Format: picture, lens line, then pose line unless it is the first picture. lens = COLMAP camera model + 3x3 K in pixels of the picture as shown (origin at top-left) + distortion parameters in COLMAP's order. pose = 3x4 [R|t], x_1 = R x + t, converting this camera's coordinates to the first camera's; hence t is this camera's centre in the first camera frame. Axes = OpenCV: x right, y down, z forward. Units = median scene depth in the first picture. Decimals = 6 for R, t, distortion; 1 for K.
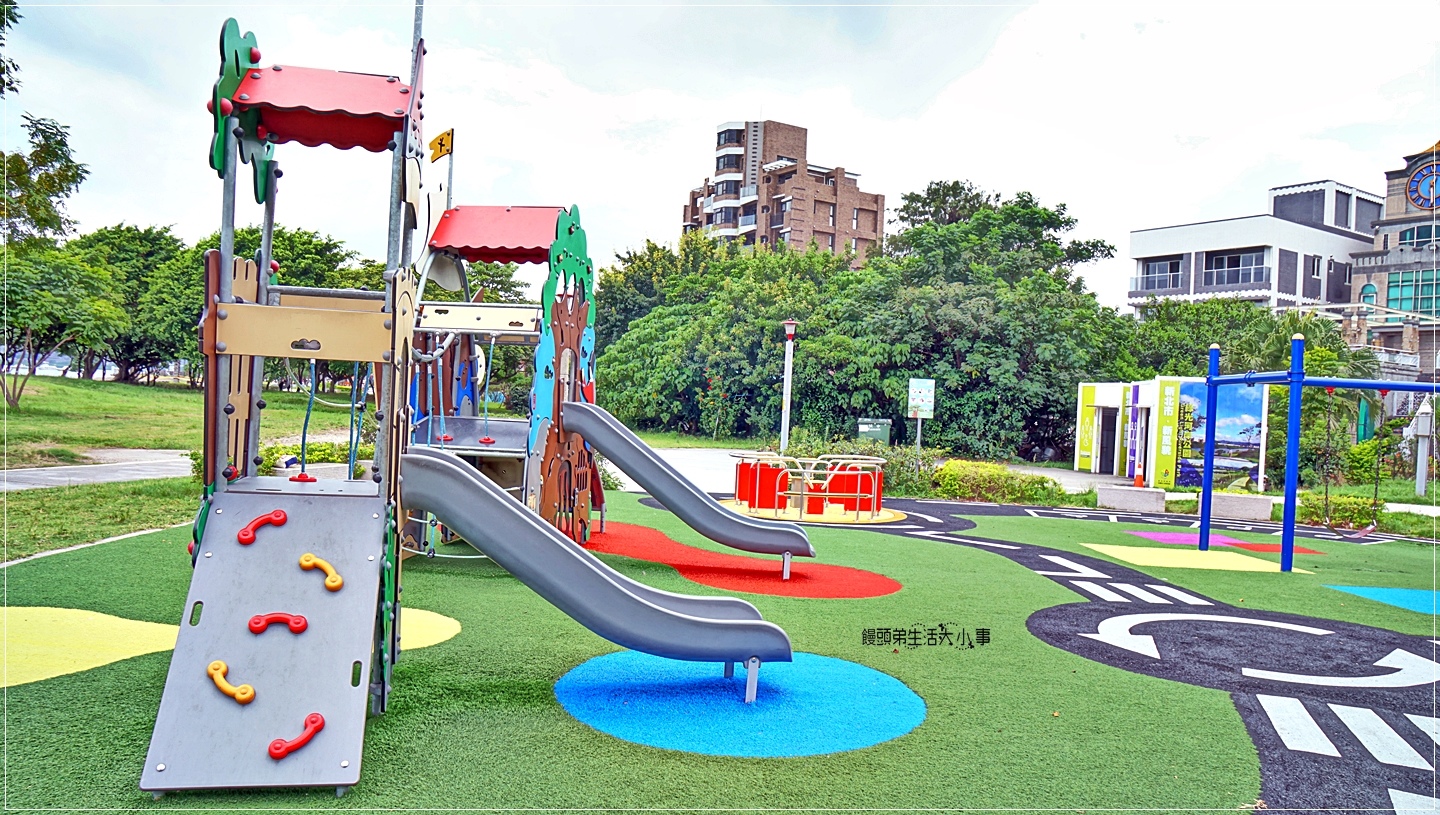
lens RADIAL K [[1003.7, 0, 720.0], [0, 1003.7, 407.5], [0, 0, 1]] dist [-0.148787, 0.142207]
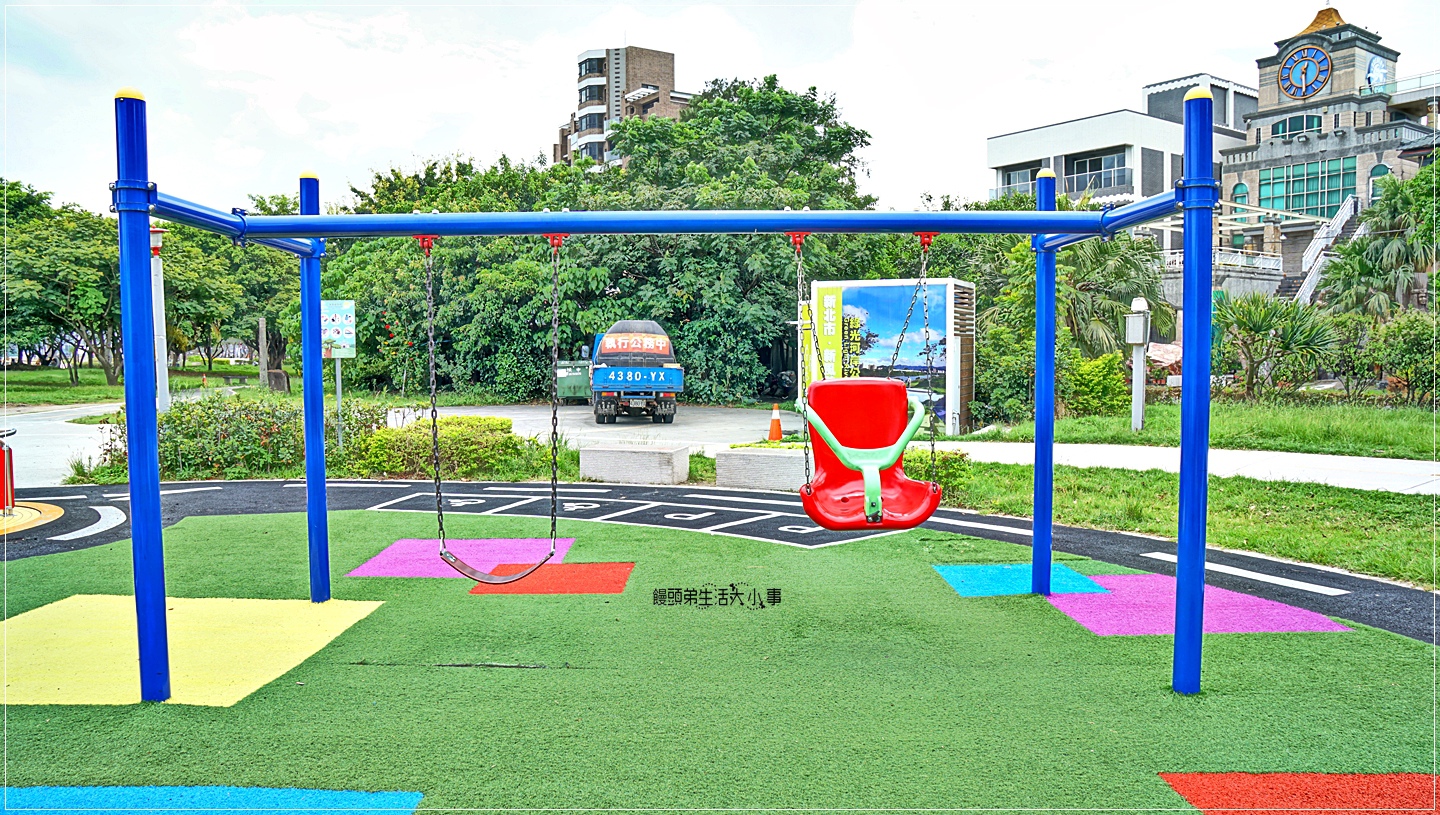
lens RADIAL K [[1003.7, 0, 720.0], [0, 1003.7, 407.5], [0, 0, 1]] dist [-0.148787, 0.142207]
pose [[0.997489, -0.057367, 0.041533, 0.134419], [0.055131, 0.997065, 0.053120, 0.007072], [-0.044459, -0.050696, 0.997724, 0.101359]]
